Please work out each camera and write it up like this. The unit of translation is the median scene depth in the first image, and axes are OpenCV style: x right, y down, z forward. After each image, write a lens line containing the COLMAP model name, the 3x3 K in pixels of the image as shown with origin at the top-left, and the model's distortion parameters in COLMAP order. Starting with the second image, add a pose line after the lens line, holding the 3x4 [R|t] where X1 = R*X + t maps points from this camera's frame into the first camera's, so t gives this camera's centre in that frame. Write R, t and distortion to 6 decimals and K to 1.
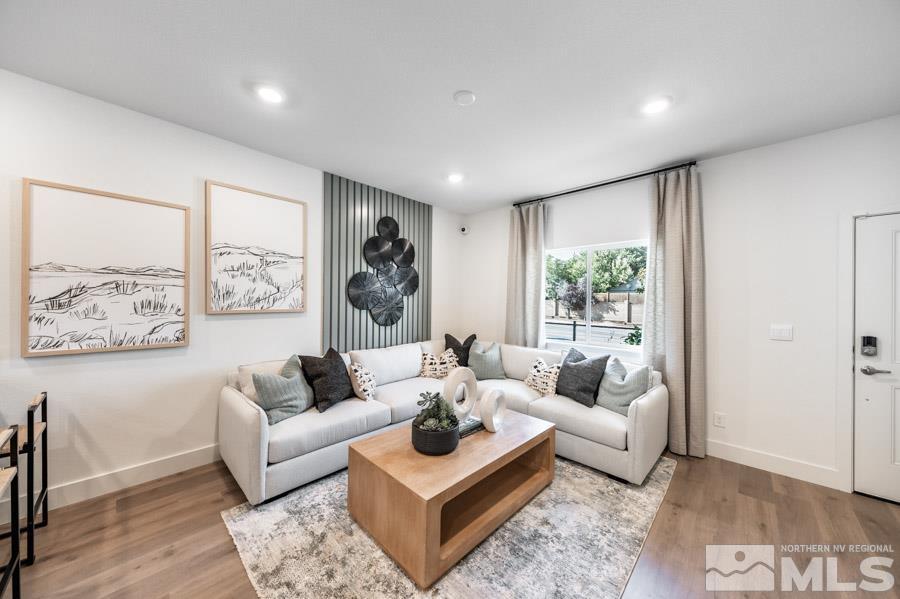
lens RADIAL K [[310.3, 0, 448.5], [0, 310.3, 301.5], [0, 0, 1]] dist [0.007241, -0.002785]
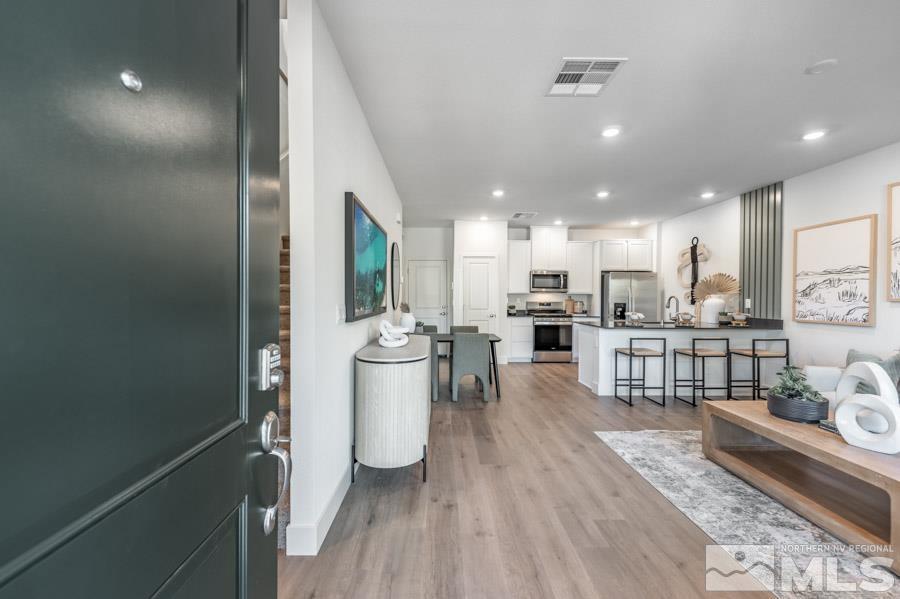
lens RADIAL K [[355.3, 0, 444.9], [0, 355.3, 303.5], [0, 0, 1]] dist [-0.000003, -0.001523]
pose [[-0.714512, -0.003860, -0.699612, 1.525612], [-0.013960, 0.999864, 0.008740, 0.068701], [0.699483, 0.016011, -0.714469, 0.920570]]
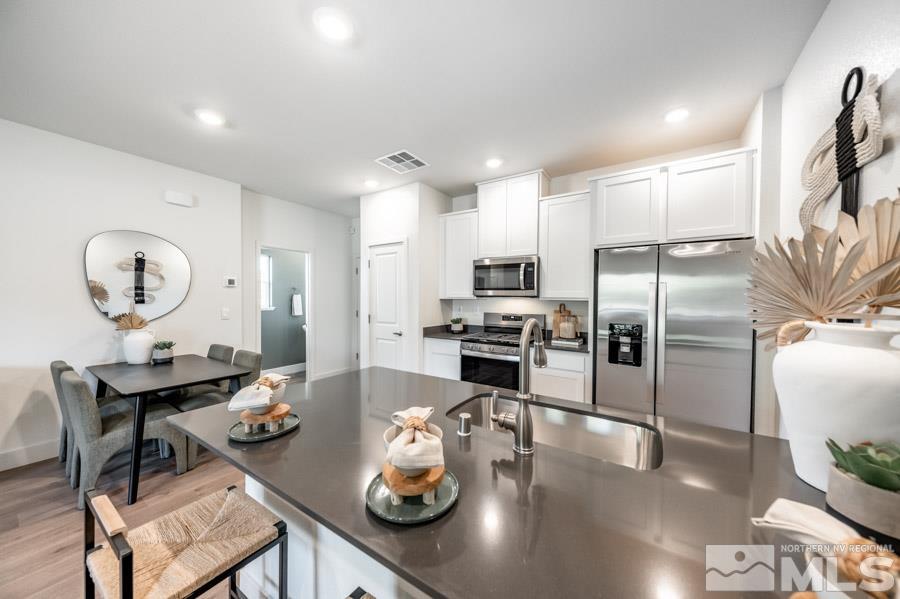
lens RADIAL K [[310.3, 0, 448.7], [0, 310.3, 299.7], [0, 0, 1]] dist [0.007241, -0.002785]
pose [[-0.984807, -0.015006, -0.173005, -0.901066], [-0.016321, 0.999848, 0.006183, -0.010743], [0.172886, 0.008913, -0.984902, 0.752313]]
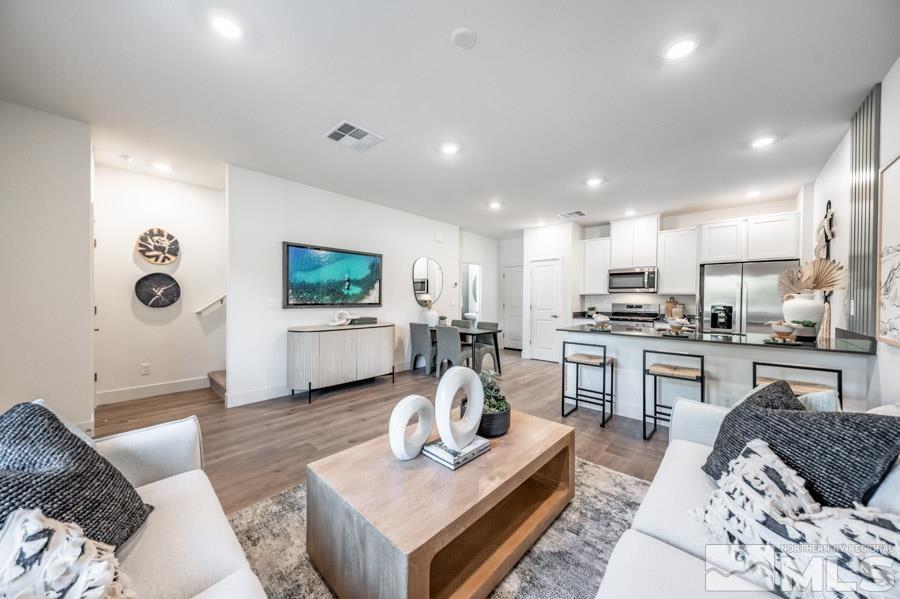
lens RADIAL K [[310.3, 0, 445.1], [0, 310.3, 299.5], [0, 0, 1]] dist [0.007241, -0.002785]
pose [[-0.999728, -0.020566, -0.011039, 0.091306], [-0.020582, 0.999787, 0.001299, 0.062444], [0.011010, 0.001525, -0.999938, 1.761332]]
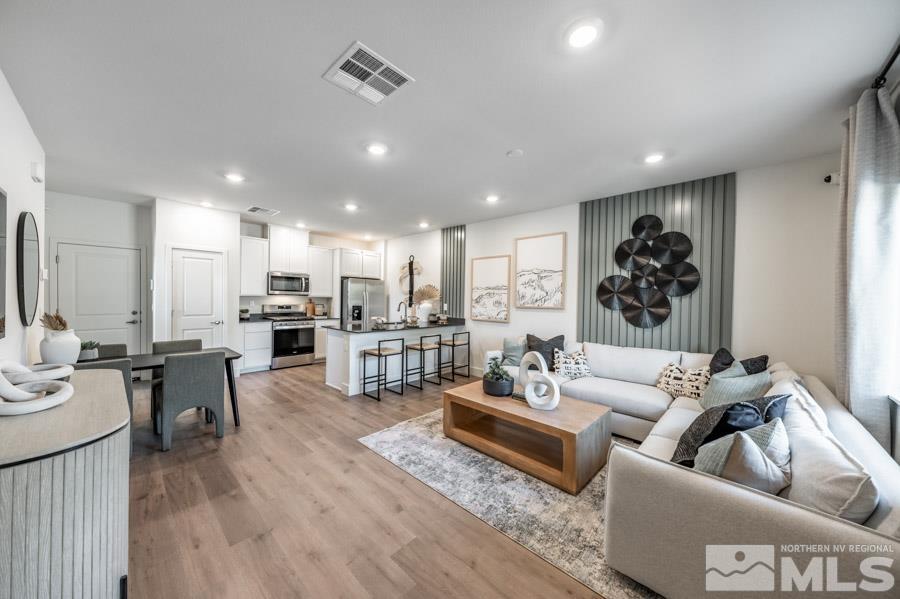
lens RADIAL K [[310.3, 0, 448.5], [0, 310.3, 301.7], [0, 0, 1]] dist [0.007241, -0.002785]
pose [[0.007551, -0.000615, -0.999971, 1.357106], [-0.017966, 0.999838, -0.000751, 0.015493], [0.999810, 0.017972, 0.007538, 0.662376]]
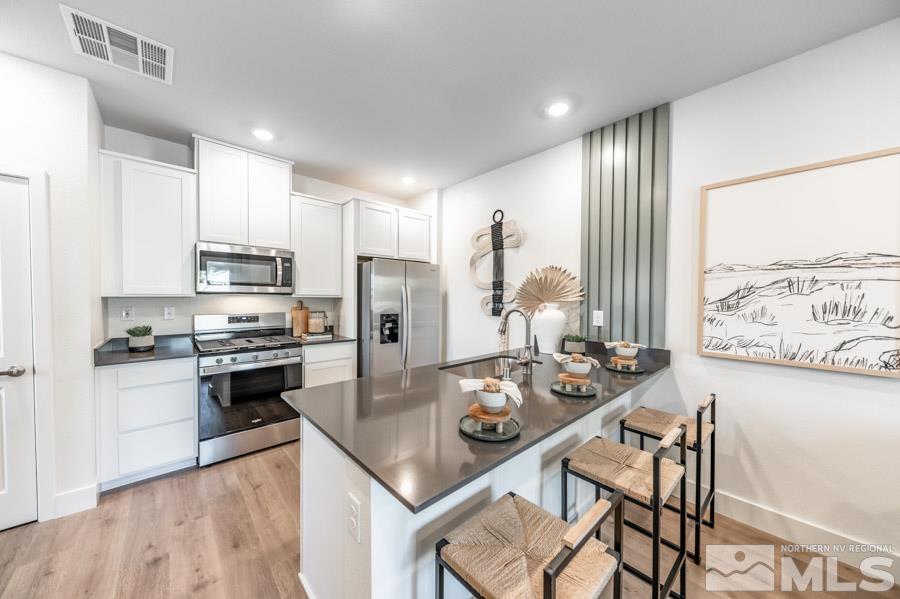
lens RADIAL K [[310.3, 0, 447.8], [0, 310.3, 301.5], [0, 0, 1]] dist [0.007241, -0.002785]
pose [[-0.077576, 0.006817, -0.996963, -0.200836], [-0.008207, 0.999938, 0.007476, -0.004341], [0.996953, 0.008762, -0.077515, 0.191303]]
